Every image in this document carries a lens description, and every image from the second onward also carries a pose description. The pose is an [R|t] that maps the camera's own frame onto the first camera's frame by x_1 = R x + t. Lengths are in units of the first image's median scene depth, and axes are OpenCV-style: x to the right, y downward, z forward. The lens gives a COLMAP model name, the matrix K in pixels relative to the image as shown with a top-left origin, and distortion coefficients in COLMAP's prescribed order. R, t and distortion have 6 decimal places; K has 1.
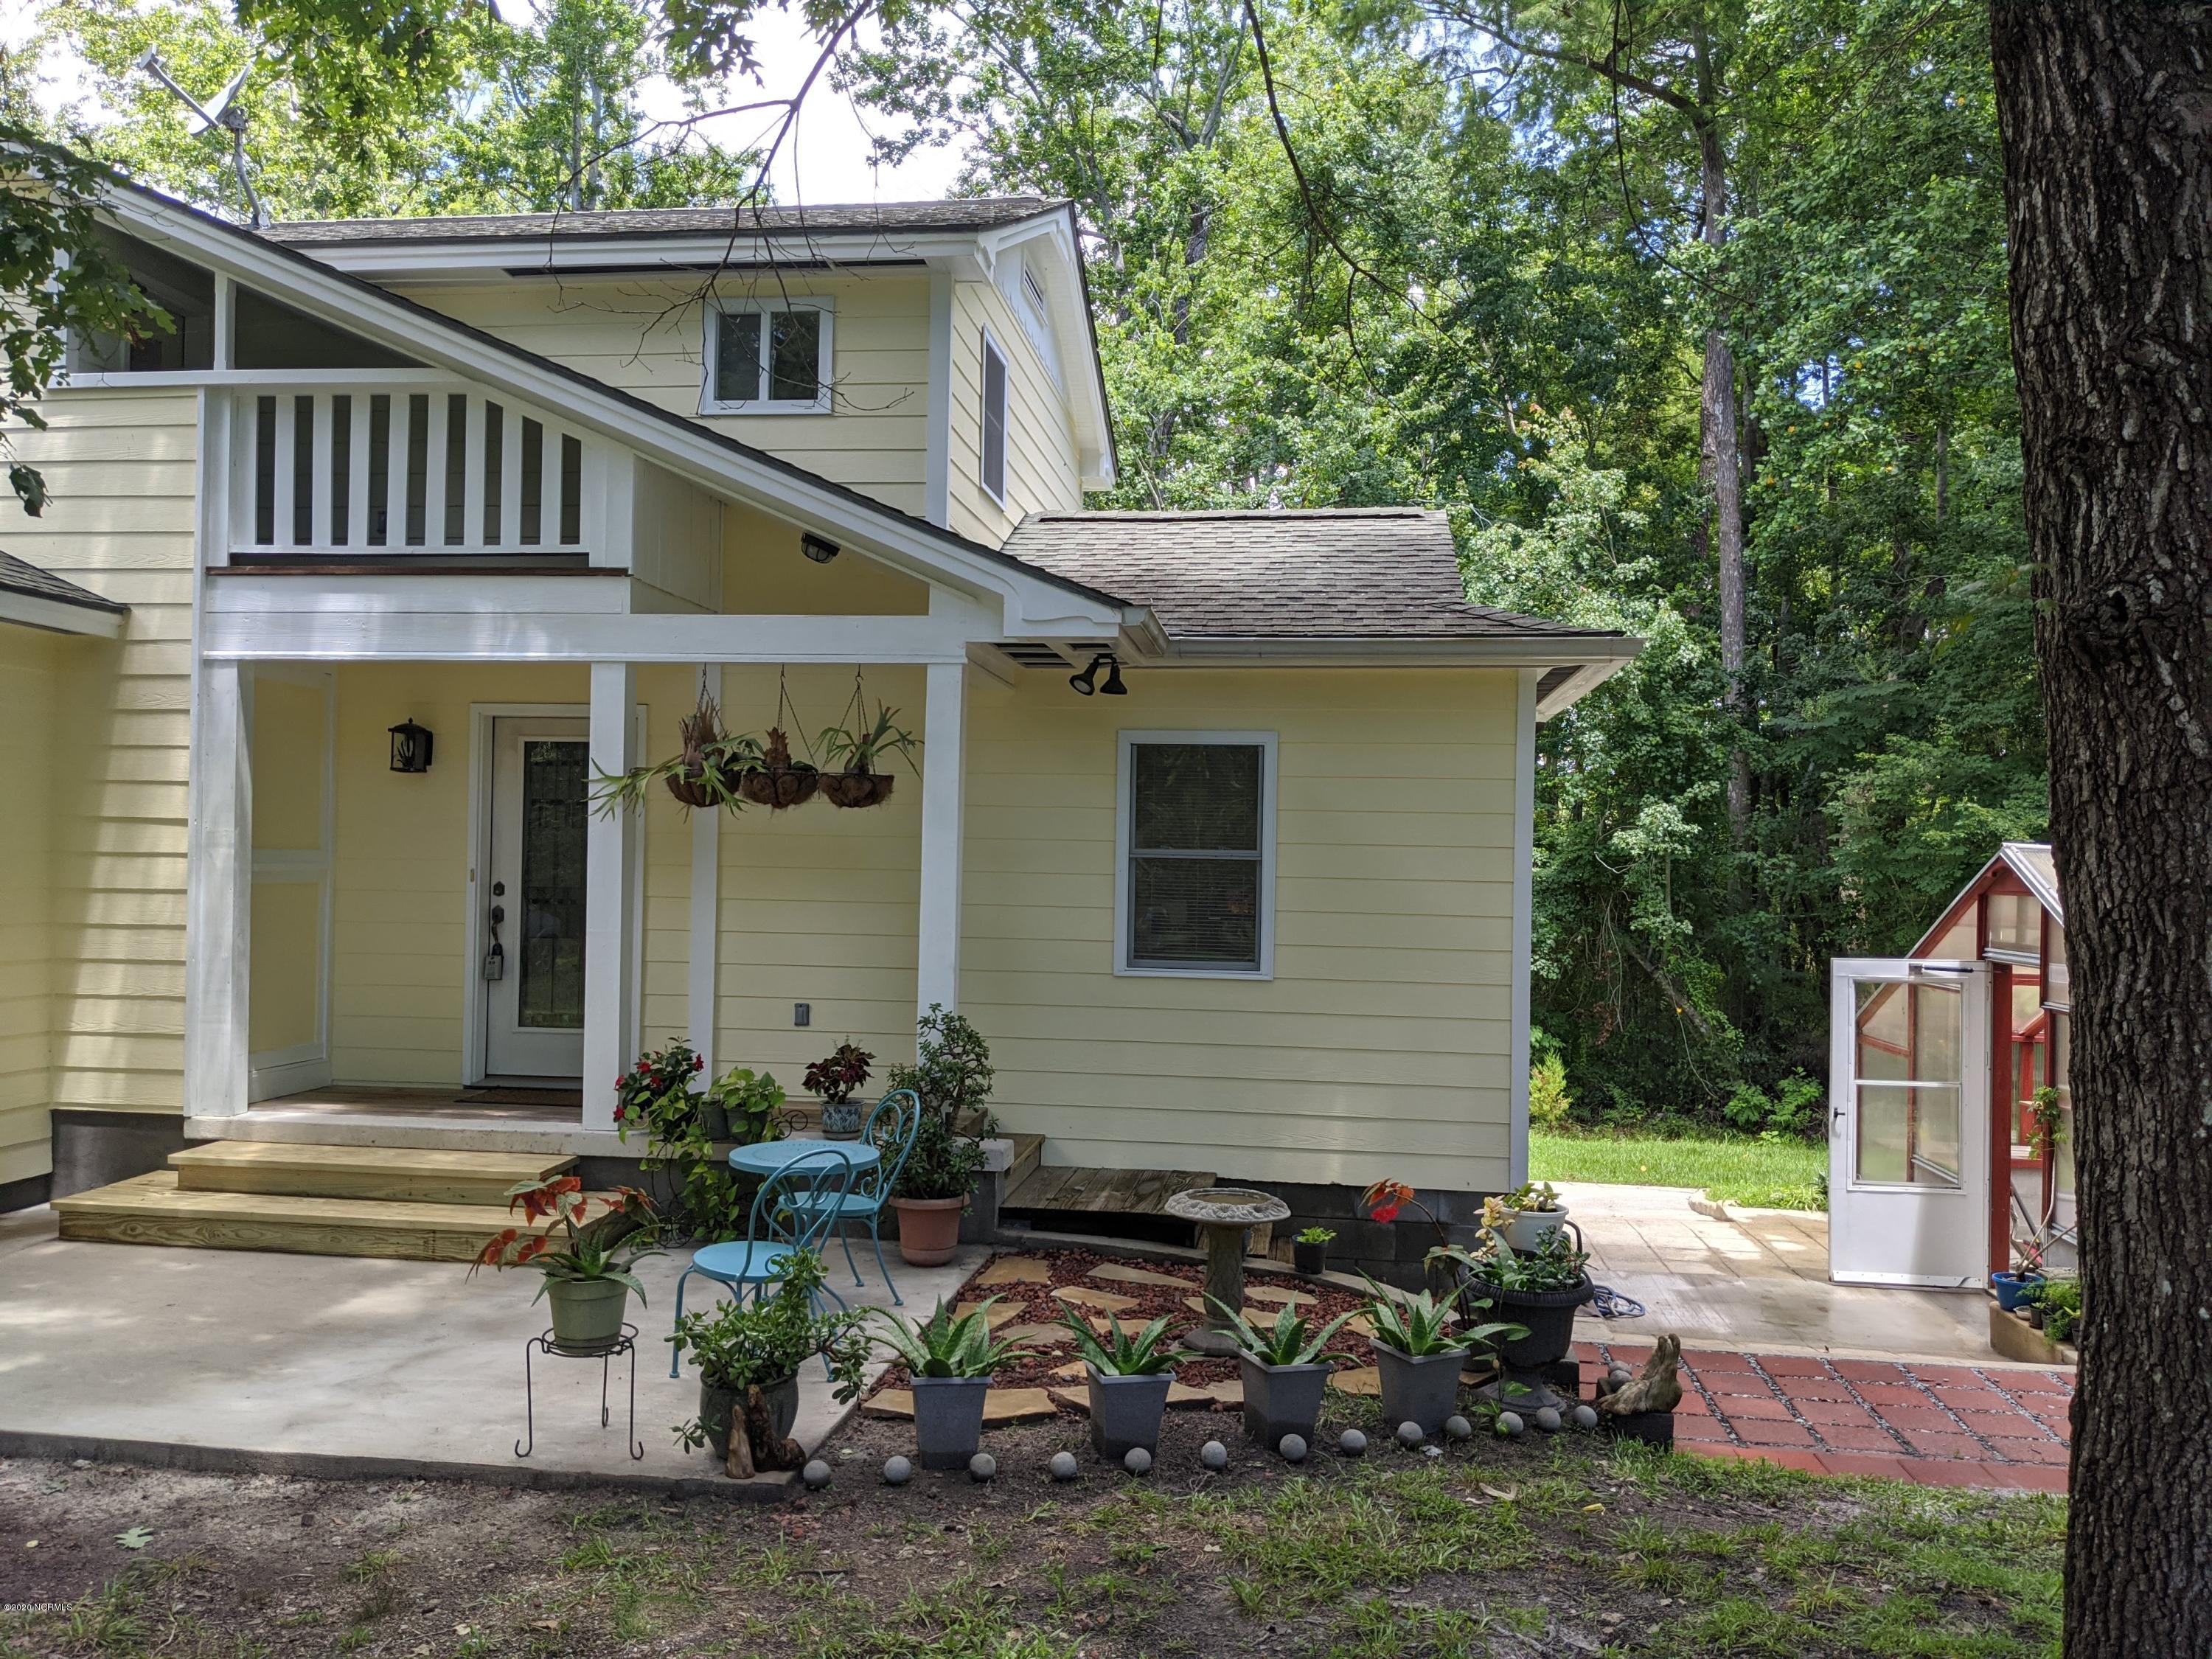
lens RADIAL K [[1746.8, 0, 1100.4], [0, 1746.8, 852.0], [0, 0, 1]] dist [0.055001, -0.092582]
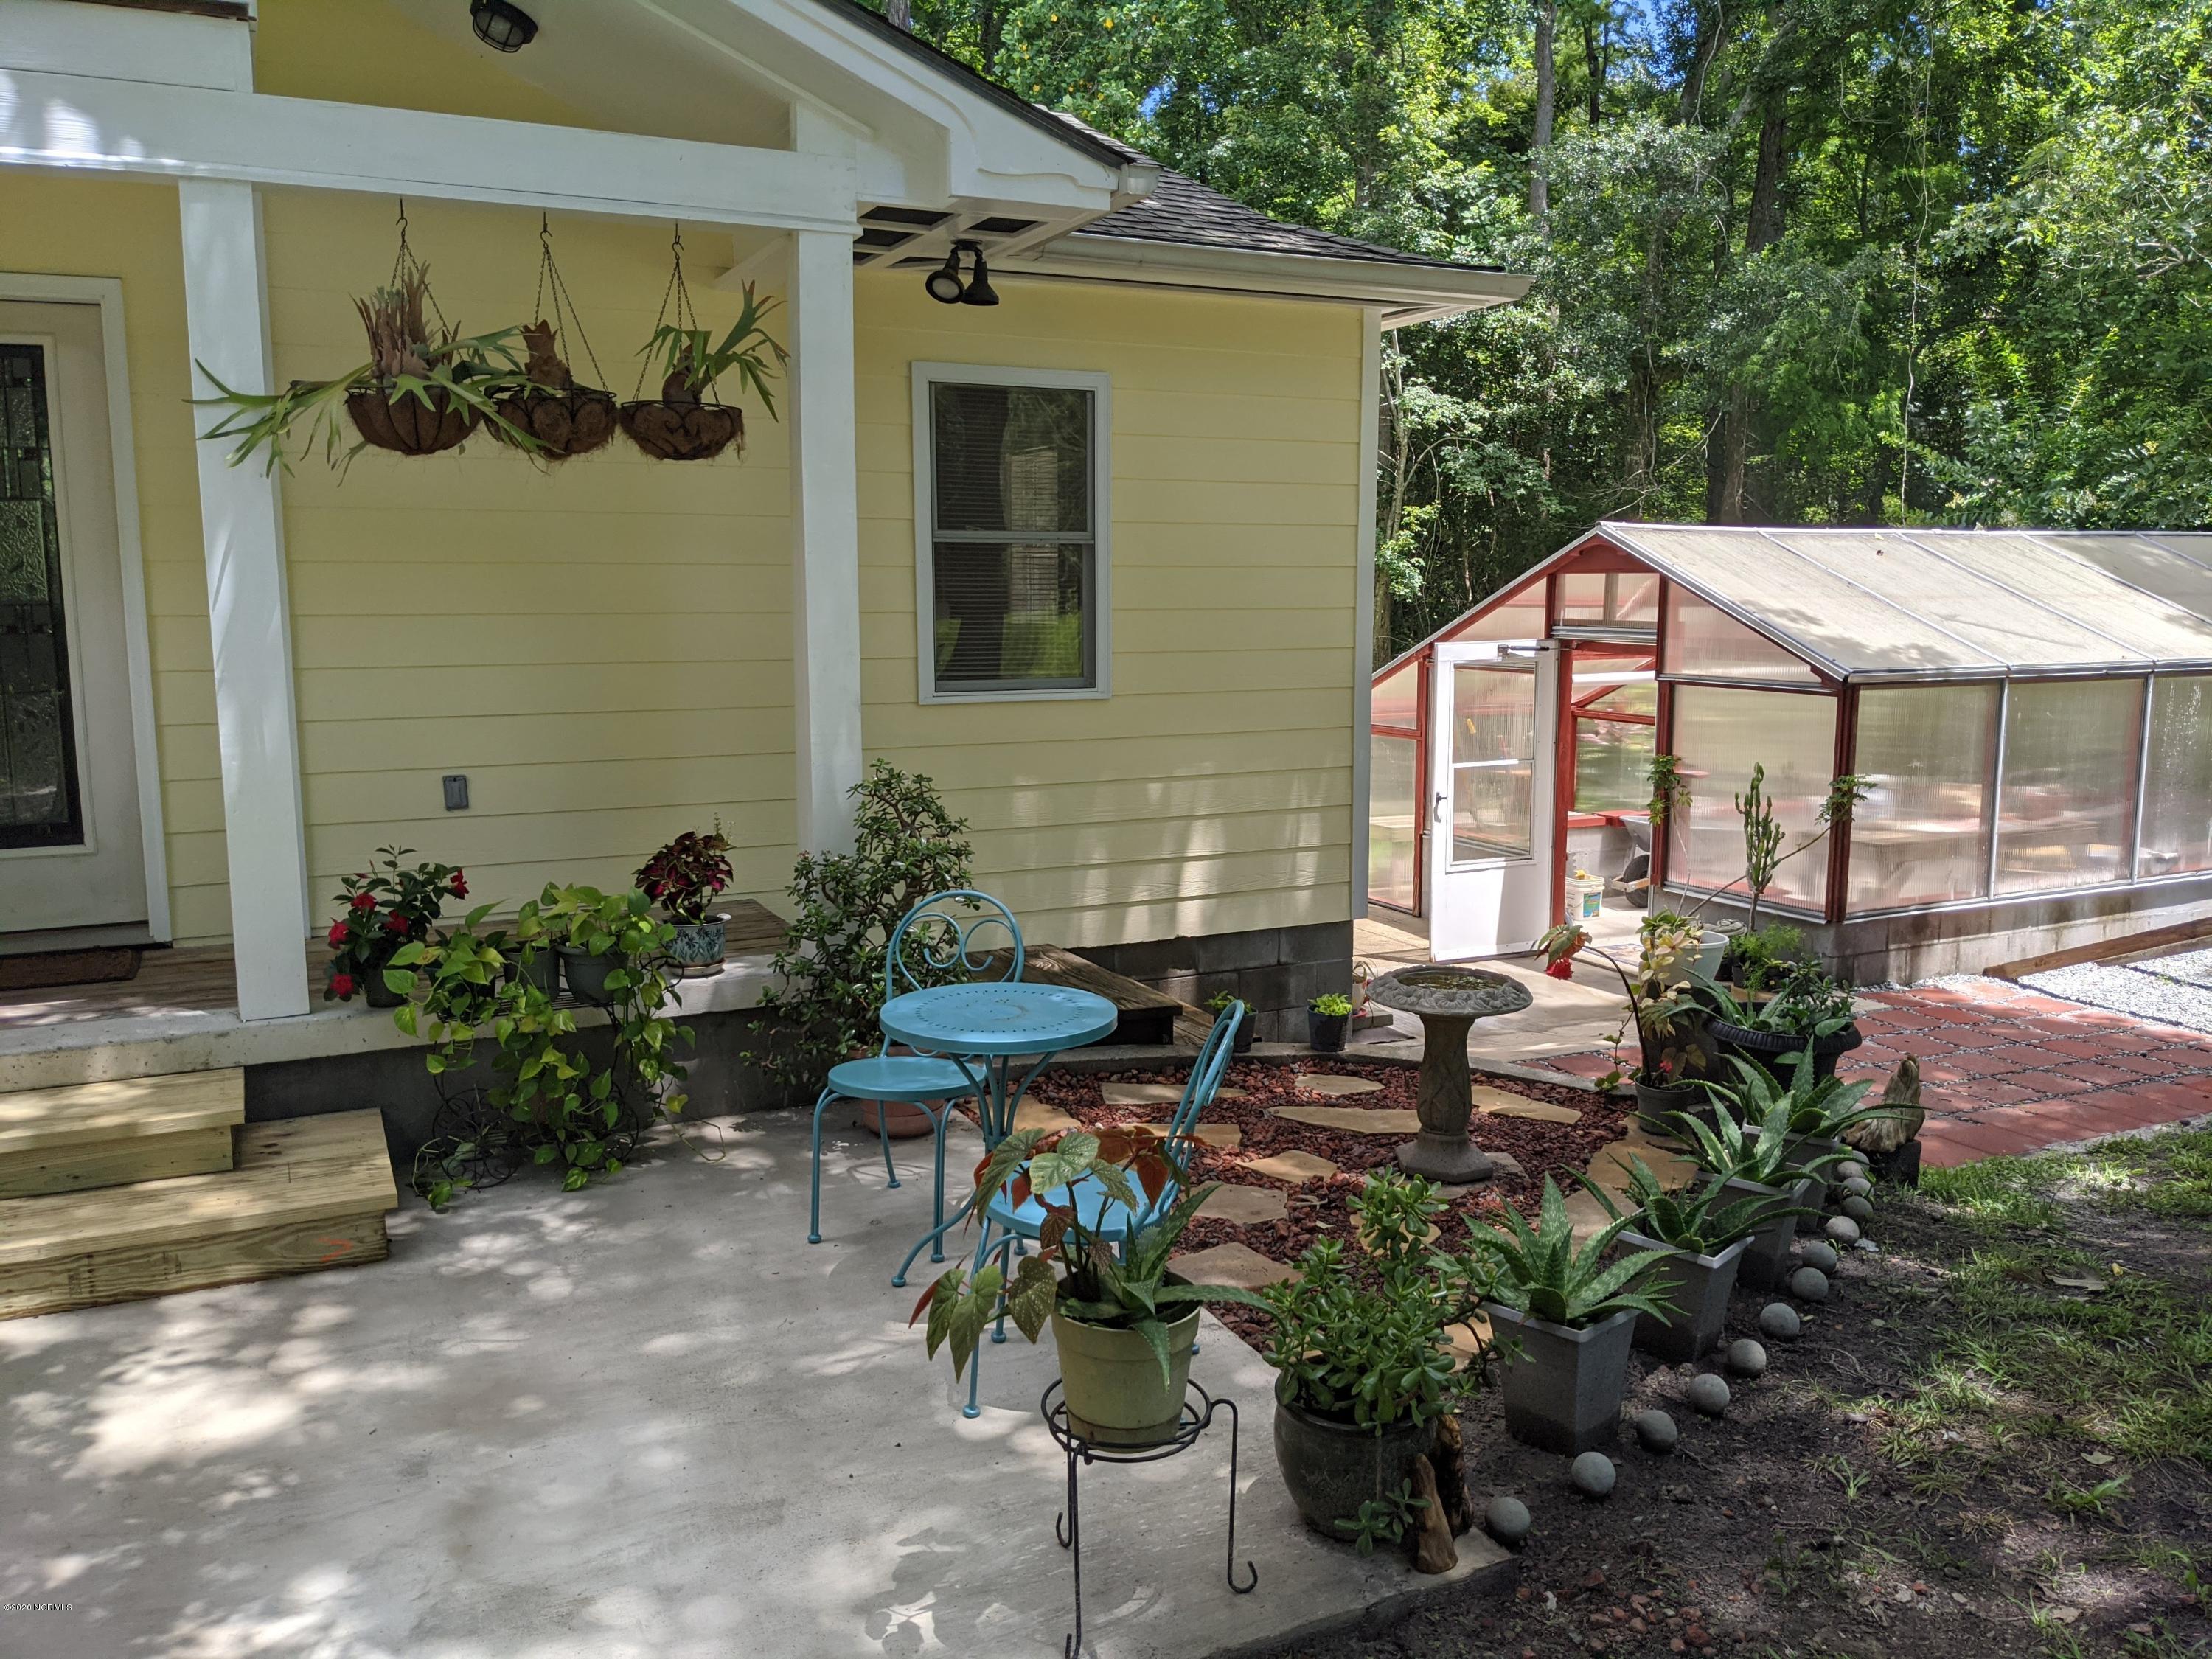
lens RADIAL K [[1746.8, 0, 1128.5], [0, 1746.8, 825.9], [0, 0, 1]] dist [0.055001, -0.092582]
pose [[0.827240, -0.099093, 0.553042, -0.360147], [0.013590, 0.987565, 0.156622, 0.007836], [-0.561685, -0.122048, 0.818300, 0.363465]]
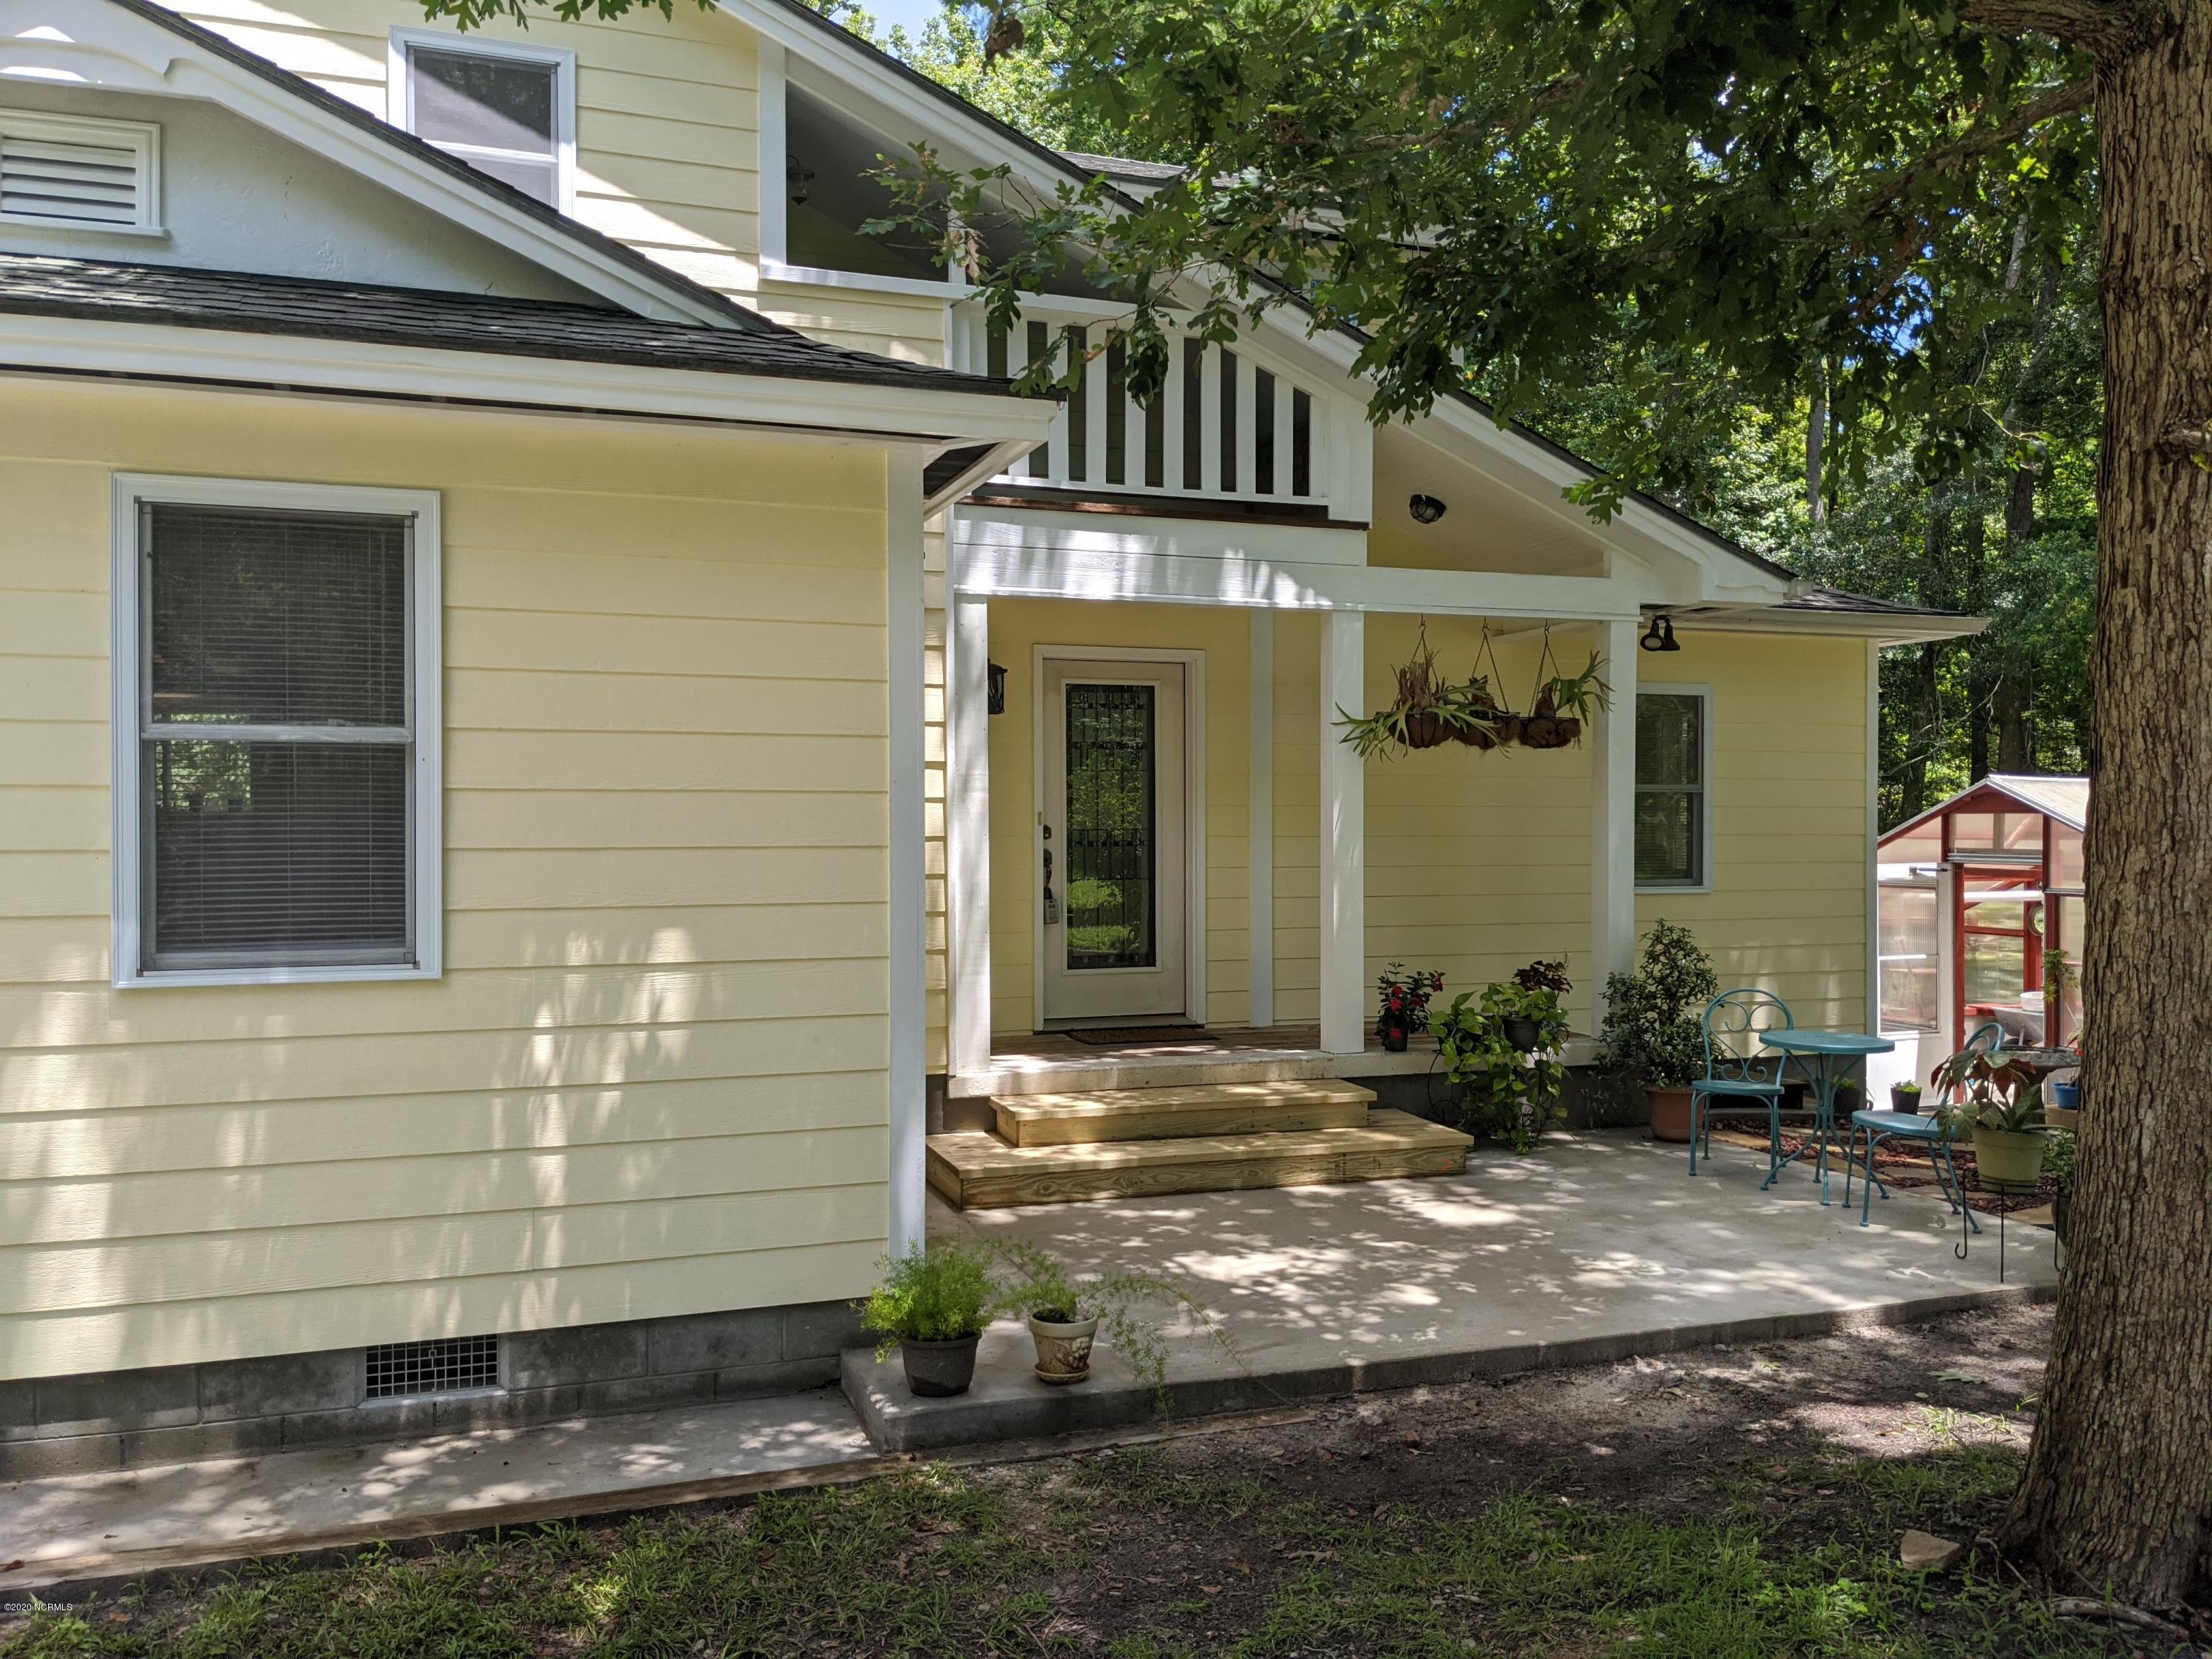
lens RADIAL K [[1746.8, 0, 1088.3], [0, 1746.8, 832.1], [0, 0, 1]] dist [0.055001, -0.092582]
pose [[0.889016, -0.022410, 0.457327, -0.886129], [0.013461, 0.999649, 0.022819, -0.001411], [-0.457678, -0.014131, 0.889006, 0.132346]]
